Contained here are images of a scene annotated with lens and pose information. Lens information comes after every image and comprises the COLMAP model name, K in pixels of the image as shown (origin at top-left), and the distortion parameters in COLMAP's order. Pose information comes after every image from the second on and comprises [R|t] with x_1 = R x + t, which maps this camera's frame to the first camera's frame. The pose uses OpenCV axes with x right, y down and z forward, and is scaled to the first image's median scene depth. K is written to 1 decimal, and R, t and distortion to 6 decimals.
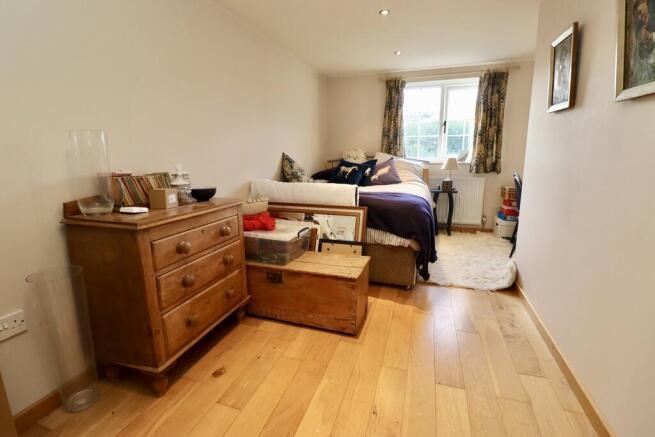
lens RADIAL K [[305.2, 0, 329.9], [0, 305.2, 214.4], [0, 0, 1]] dist [-0.008450, -0.000461]
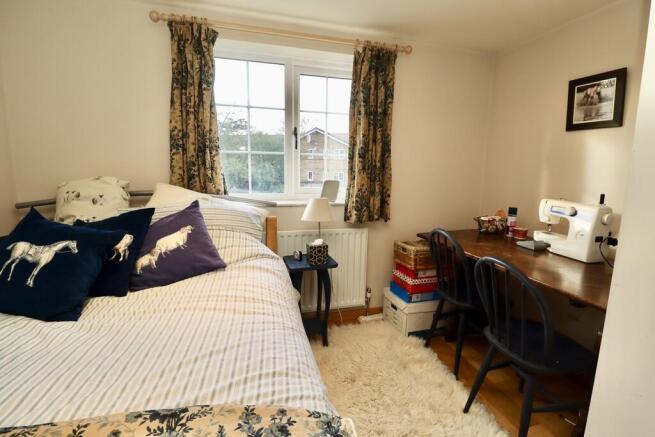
lens RADIAL K [[305.2, 0, 329.9], [0, 305.2, 214.4], [0, 0, 1]] dist [-0.008450, -0.000461]
pose [[0.834358, -0.059503, 0.548001, 0.128991], [0.081477, 0.996549, -0.015846, -0.148445], [-0.545167, 0.057870, 0.836327, 0.560656]]
